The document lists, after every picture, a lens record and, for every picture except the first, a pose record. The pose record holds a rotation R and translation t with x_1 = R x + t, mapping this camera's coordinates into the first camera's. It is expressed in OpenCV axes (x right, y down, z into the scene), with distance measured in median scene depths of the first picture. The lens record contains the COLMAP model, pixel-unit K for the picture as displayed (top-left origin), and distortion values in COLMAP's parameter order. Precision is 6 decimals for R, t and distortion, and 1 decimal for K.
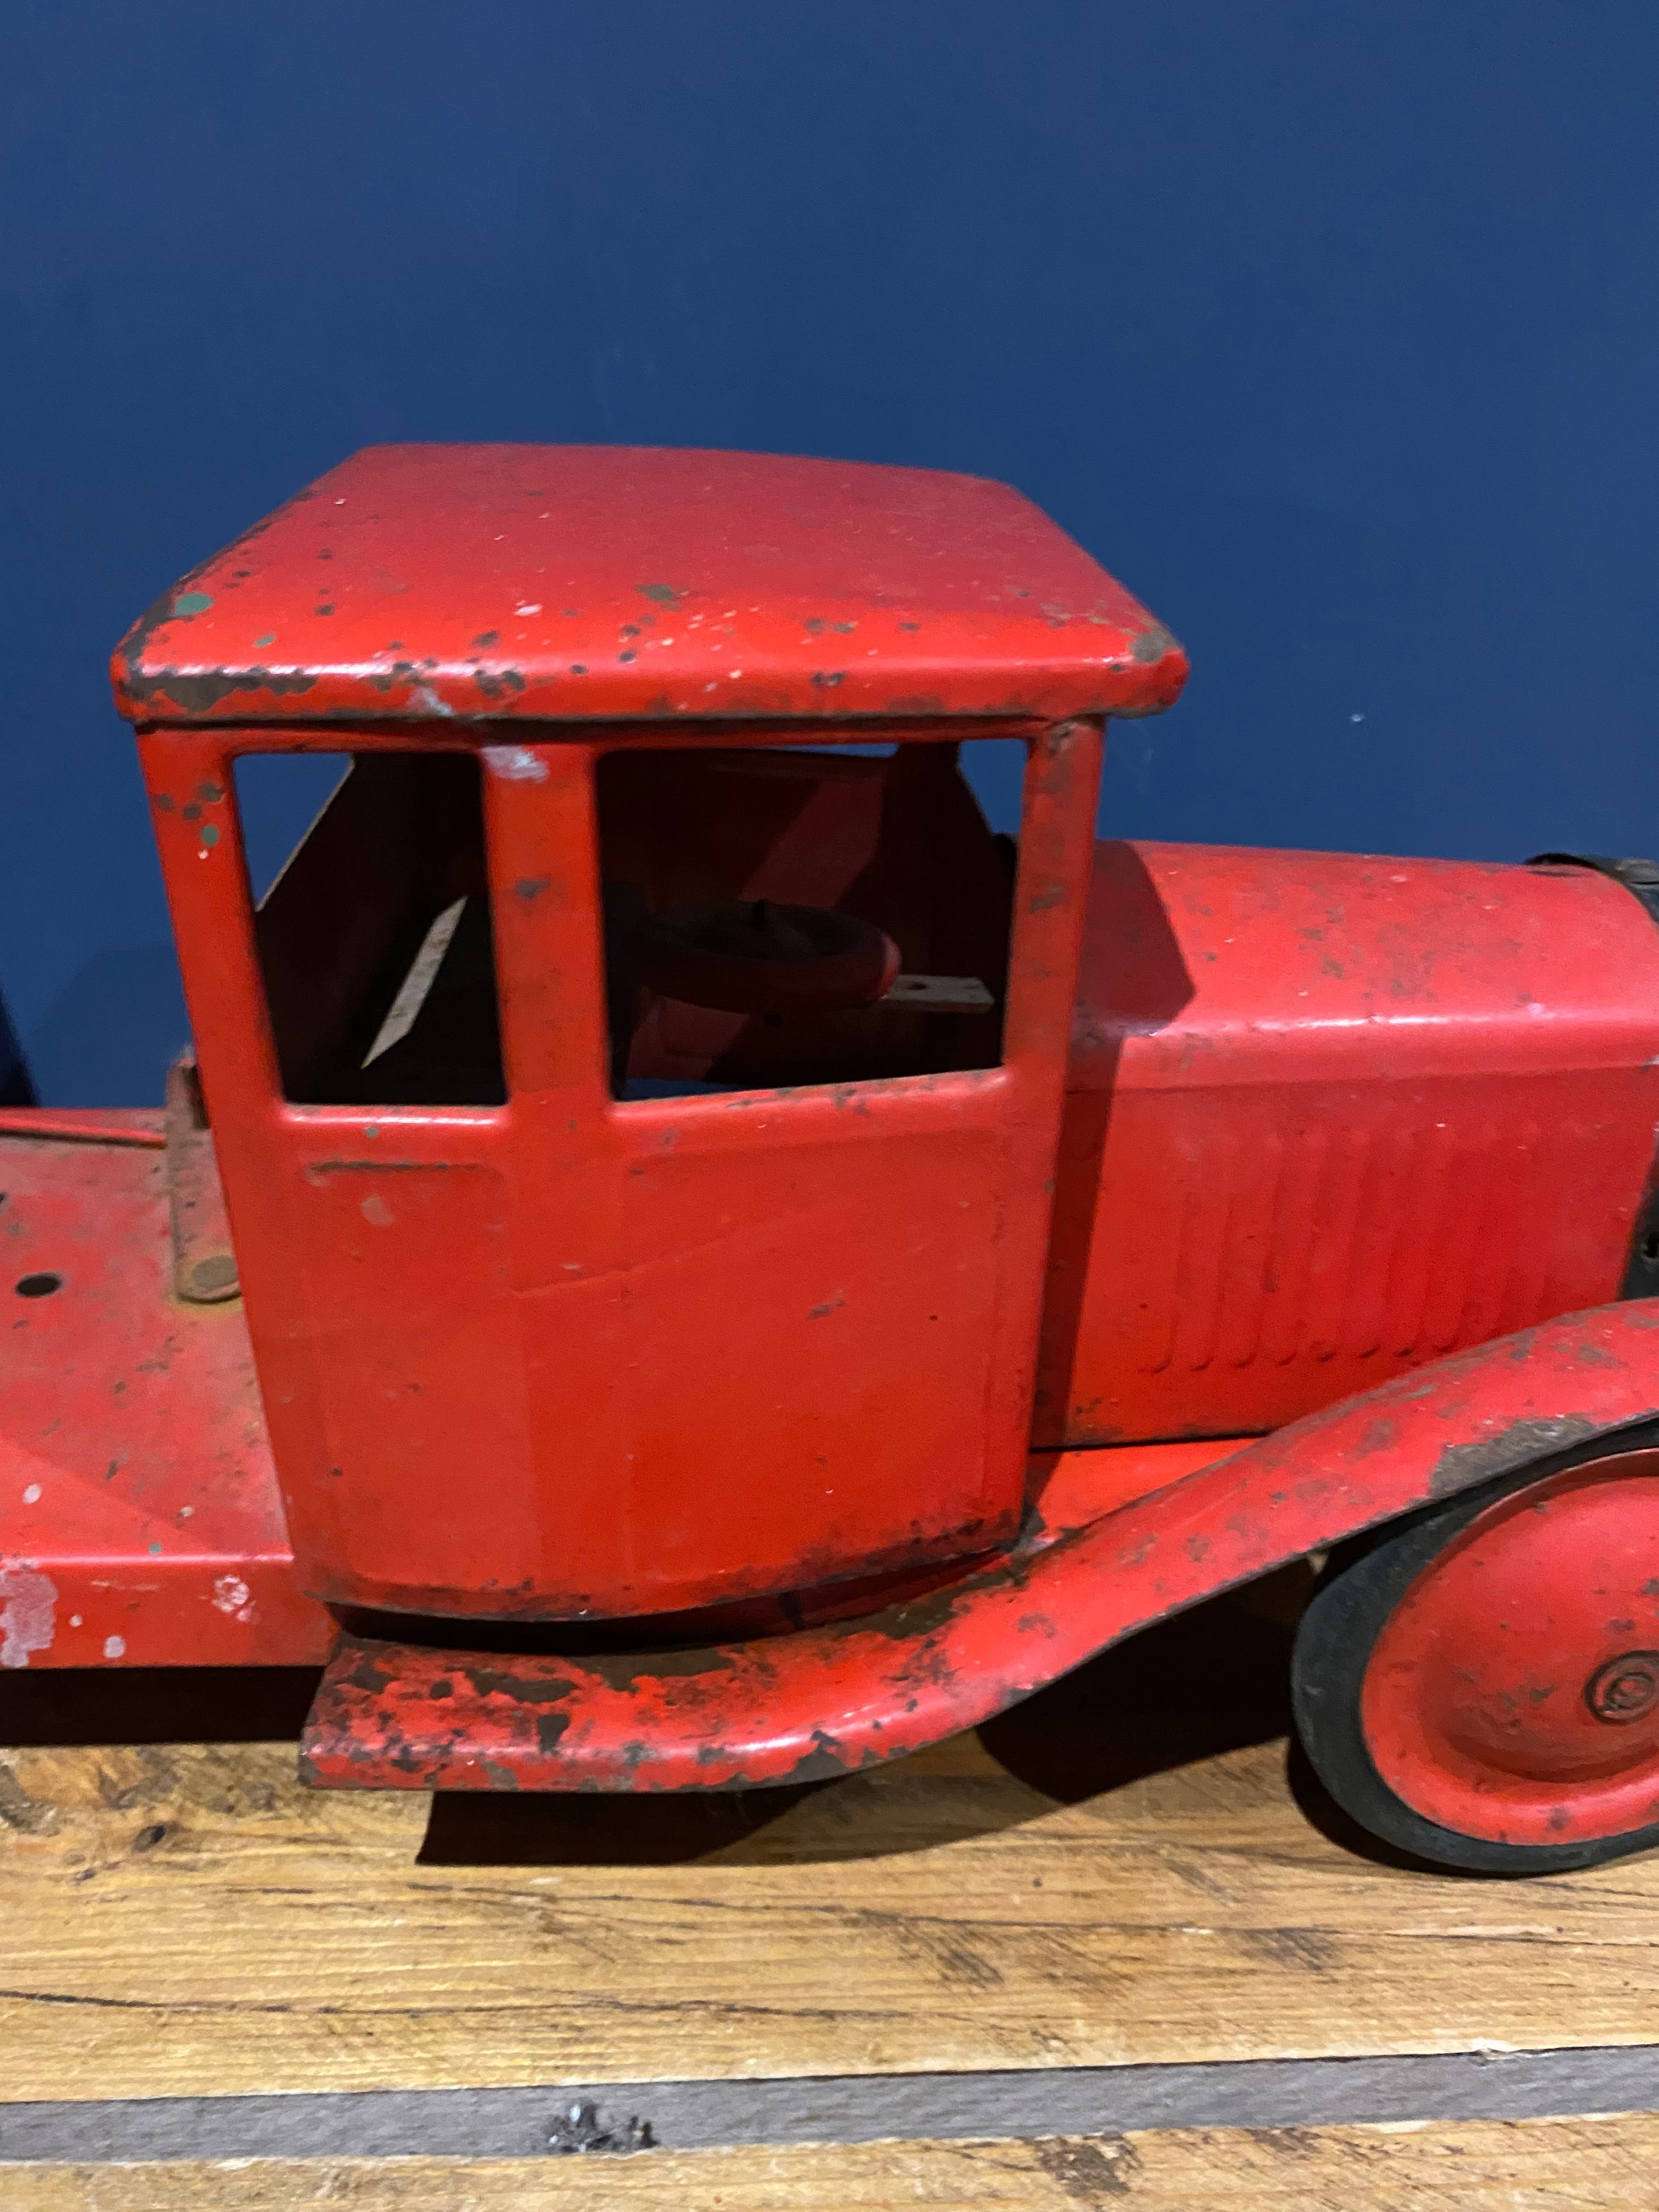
lens RADIAL K [[1684.2, 0, 858.3], [0, 1684.2, 1124.5], [0, 0, 1]] dist [-0.014942, 0.003831]
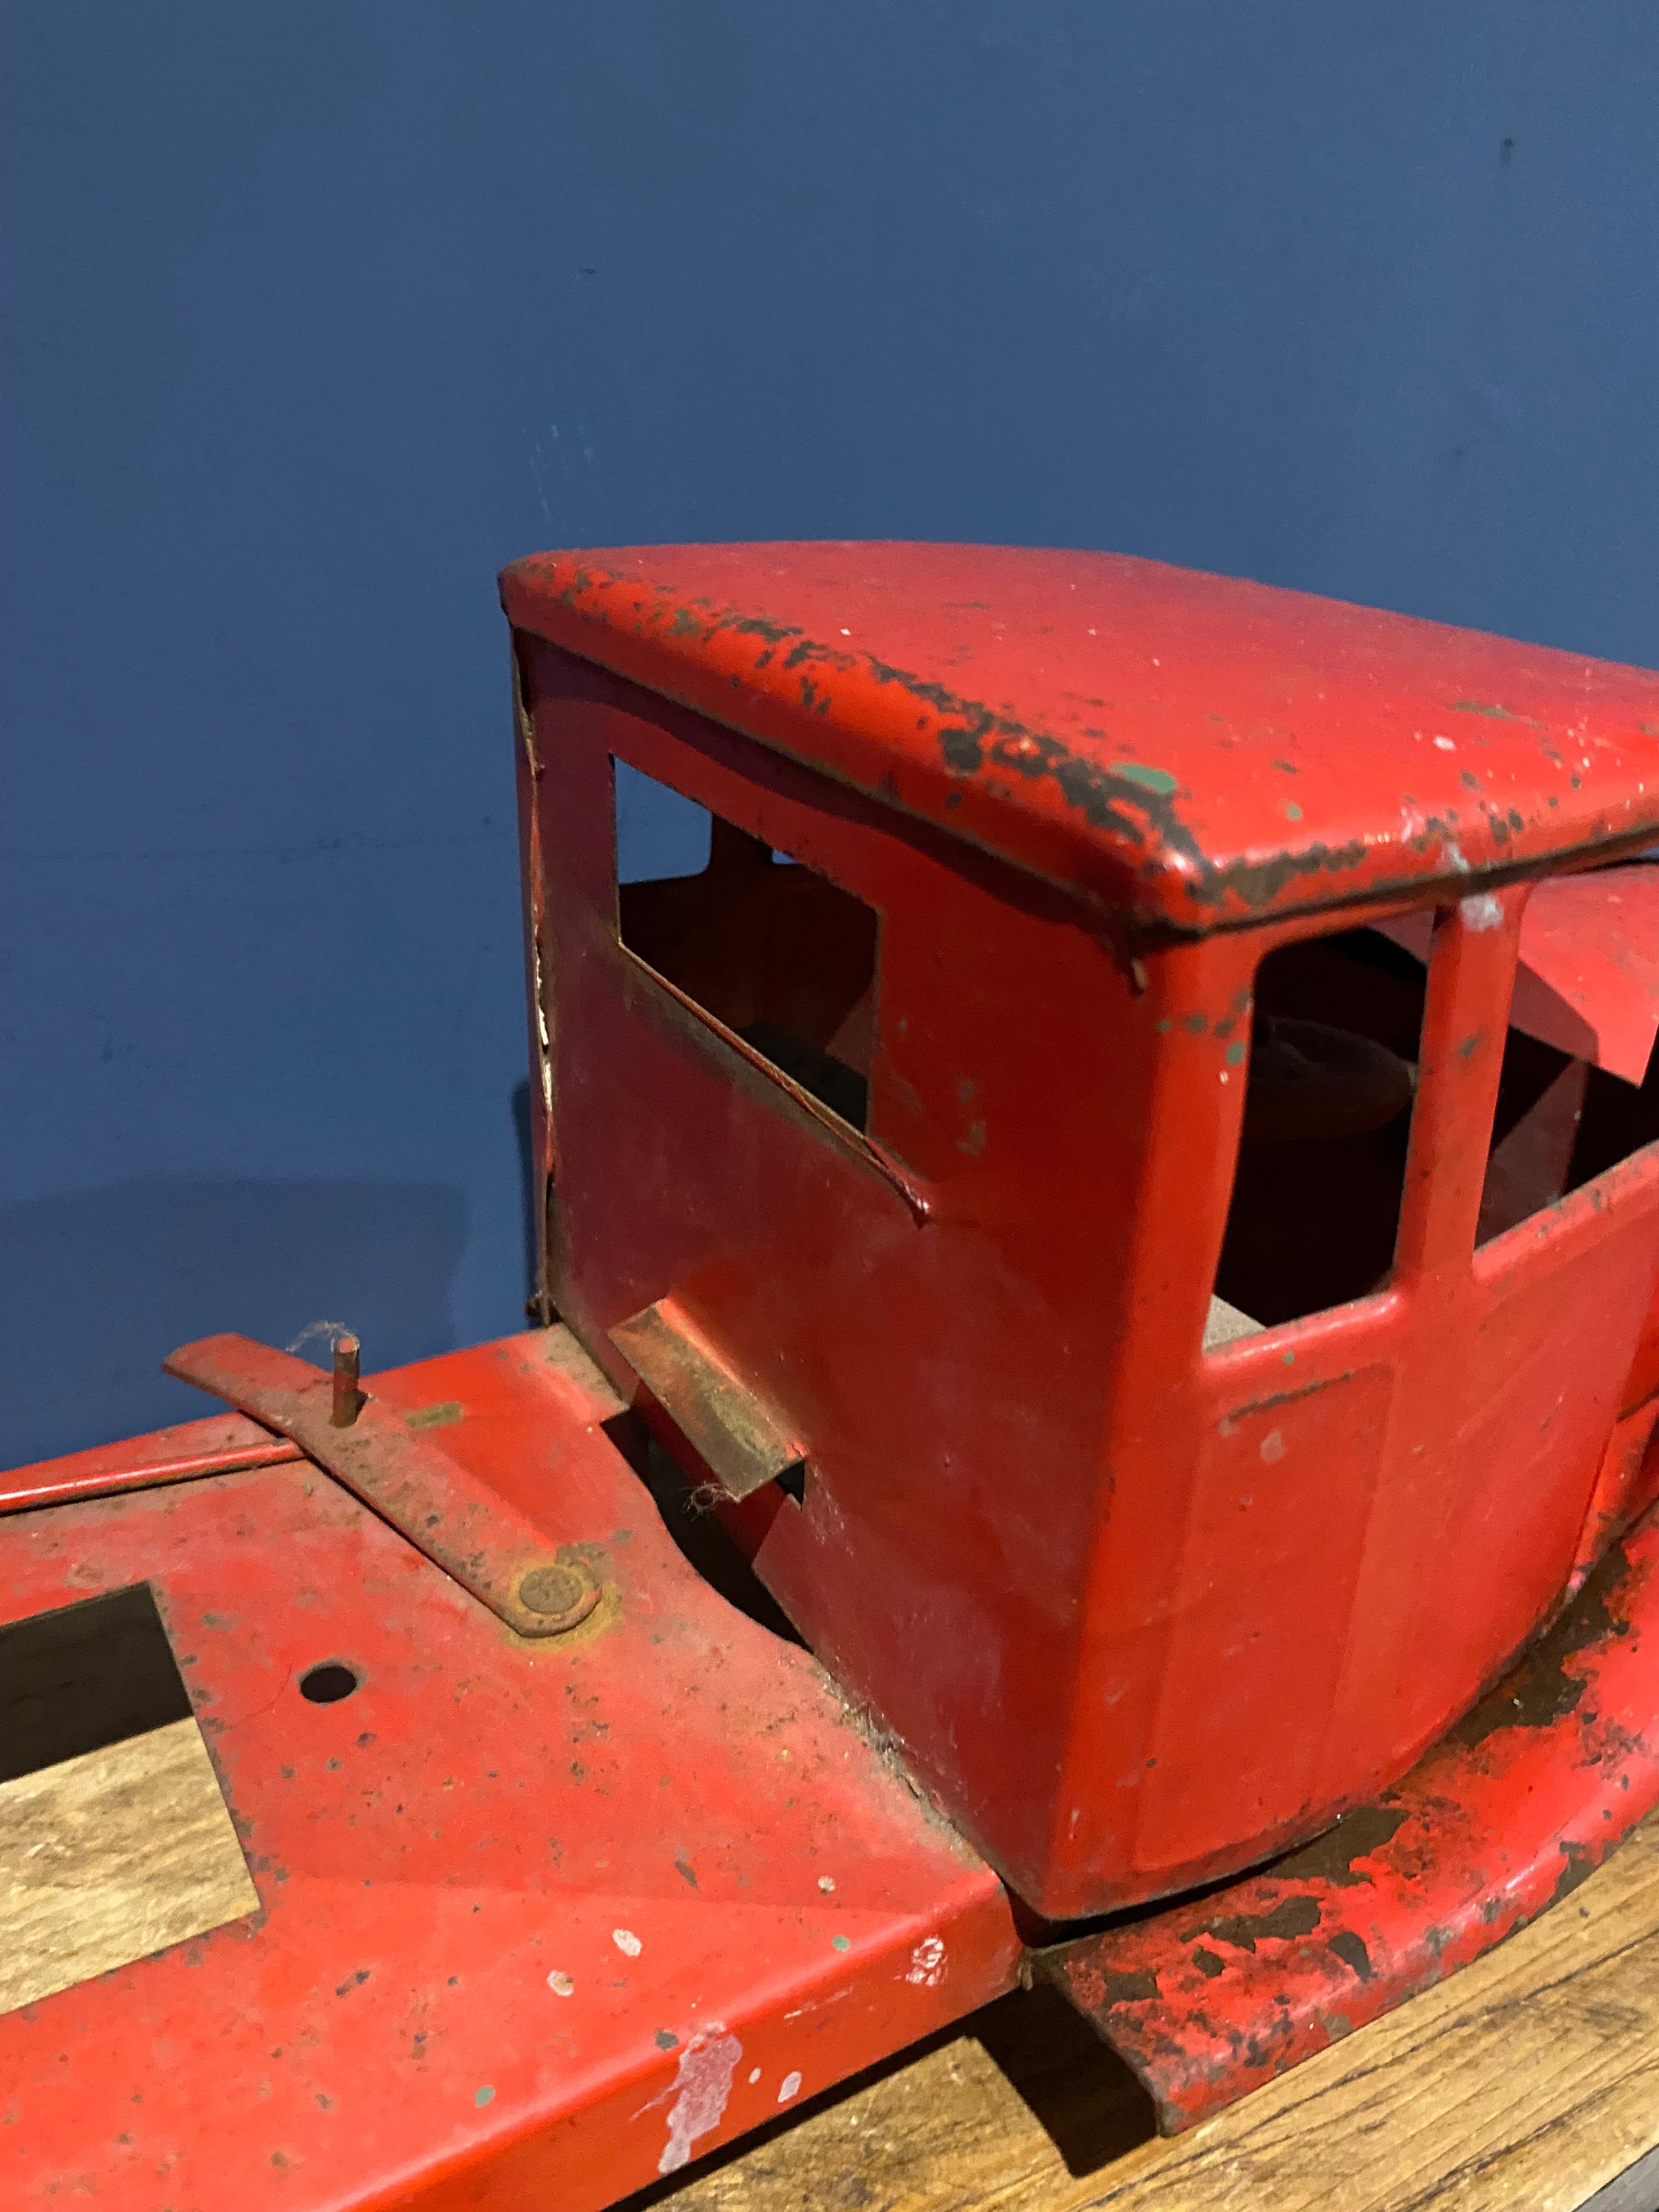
lens RADIAL K [[1684.2, 0, 833.8], [0, 1684.2, 1124.4], [0, 0, 1]] dist [-0.014942, 0.003831]
pose [[0.883751, -0.196023, 0.424921, -0.691392], [0.204999, 0.978442, 0.025014, -0.149625], [-0.420665, 0.065002, 0.904885, 0.258174]]
